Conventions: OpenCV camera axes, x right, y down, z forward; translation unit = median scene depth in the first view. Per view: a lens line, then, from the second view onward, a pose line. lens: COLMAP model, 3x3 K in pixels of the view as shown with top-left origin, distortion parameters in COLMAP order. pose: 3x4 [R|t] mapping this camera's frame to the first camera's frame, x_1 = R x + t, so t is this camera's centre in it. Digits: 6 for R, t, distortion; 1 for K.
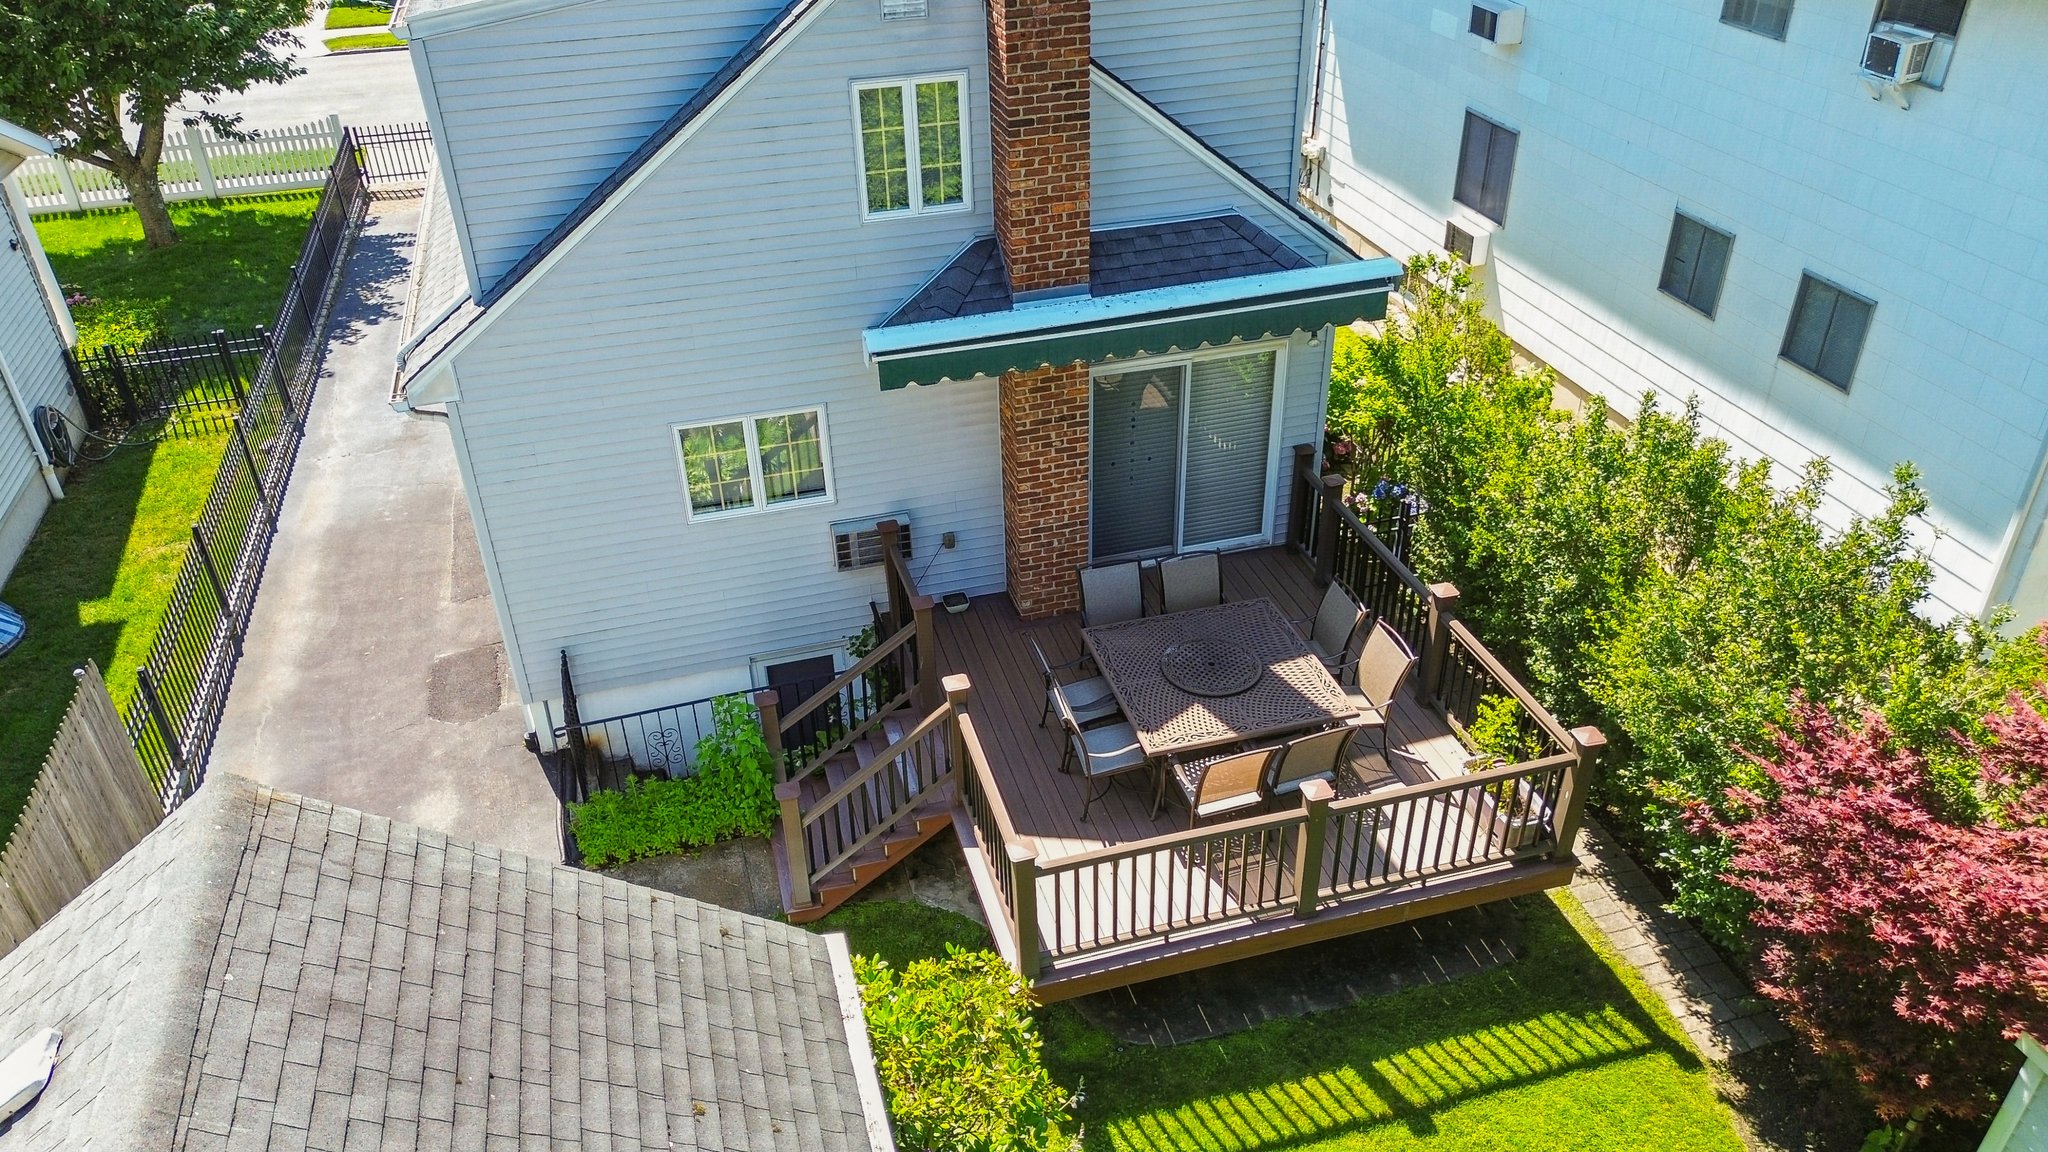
lens RADIAL K [[1461.1, 0, 1016.4], [0, 1461.1, 581.9], [0, 0, 1]] dist [0.061355, -0.061342]
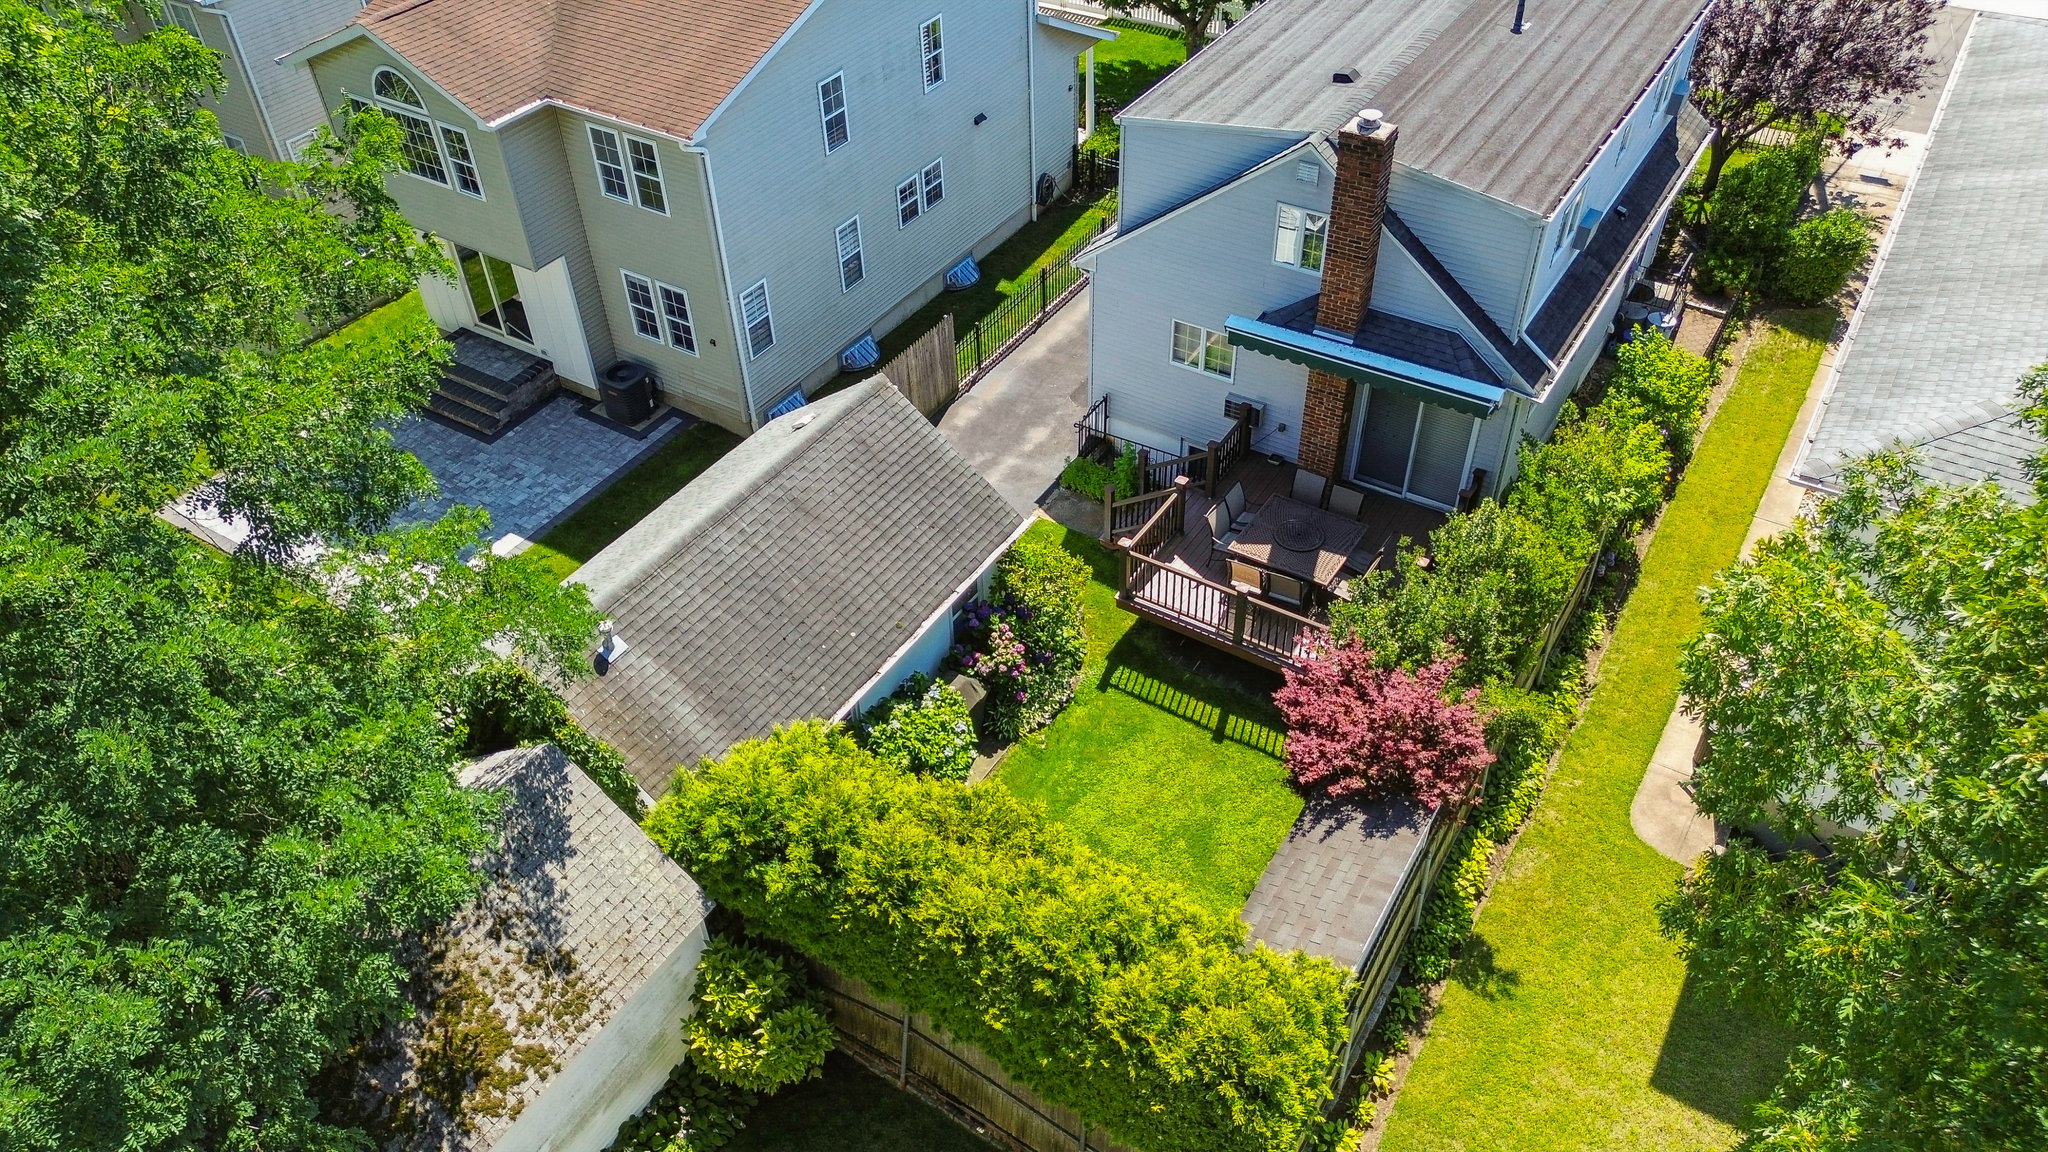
lens RADIAL K [[1461.1, 0, 1016.4], [0, 1461.1, 581.9], [0, 0, 1]] dist [0.061355, -0.061342]
pose [[0.662825, 0.500314, -0.557090, 1.050802], [-0.393767, 0.865721, 0.308988, -0.363770], [0.636876, 0.014559, 0.770829, -0.822471]]
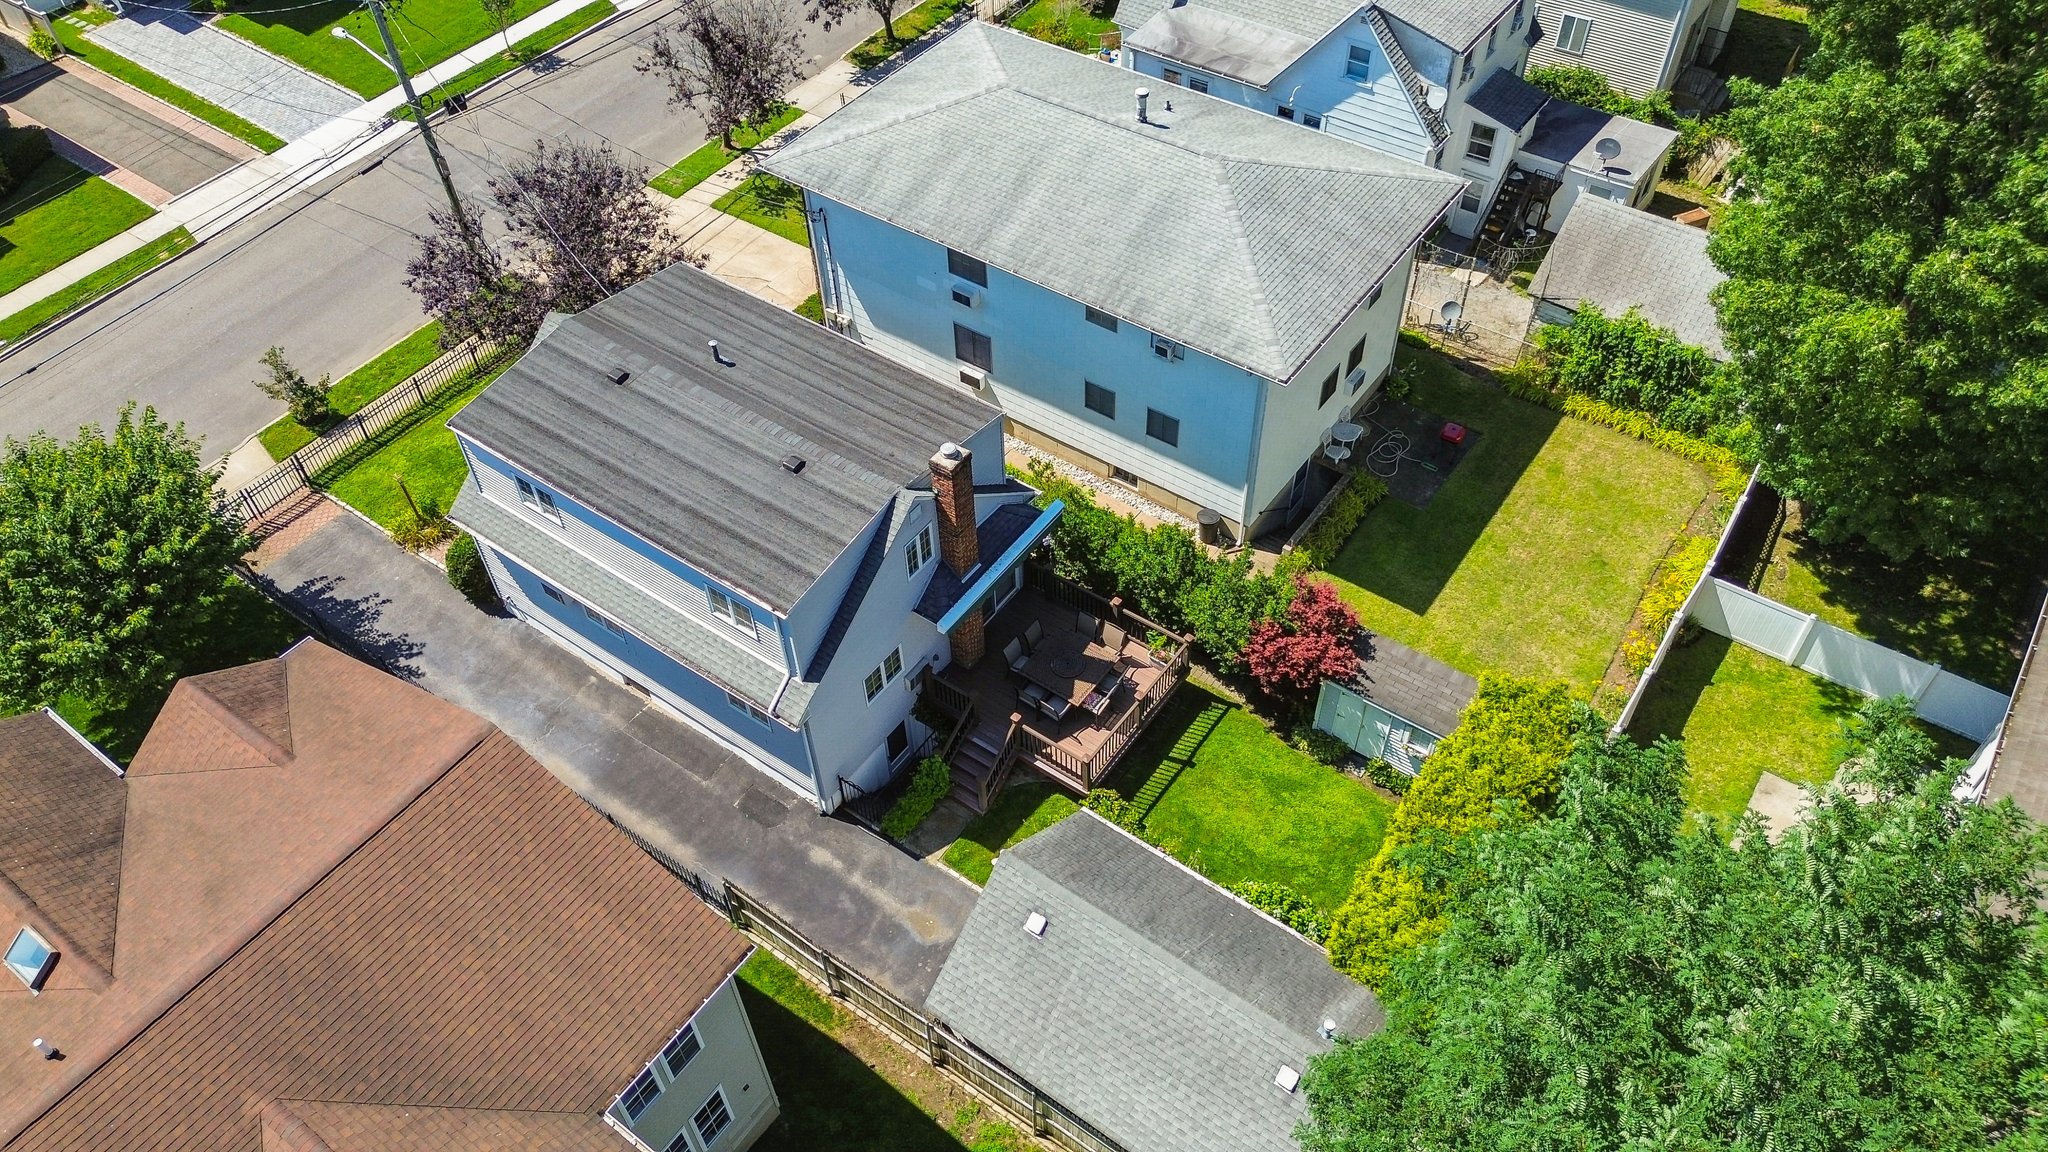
lens RADIAL K [[1461.1, 0, 1016.4], [0, 1461.1, 581.9], [0, 0, 1]] dist [0.061355, -0.061342]
pose [[0.783776, -0.457199, 0.420314, -1.091420], [0.340540, 0.882358, 0.324772, -1.063390], [-0.519353, -0.111415, 0.847266, -1.373393]]
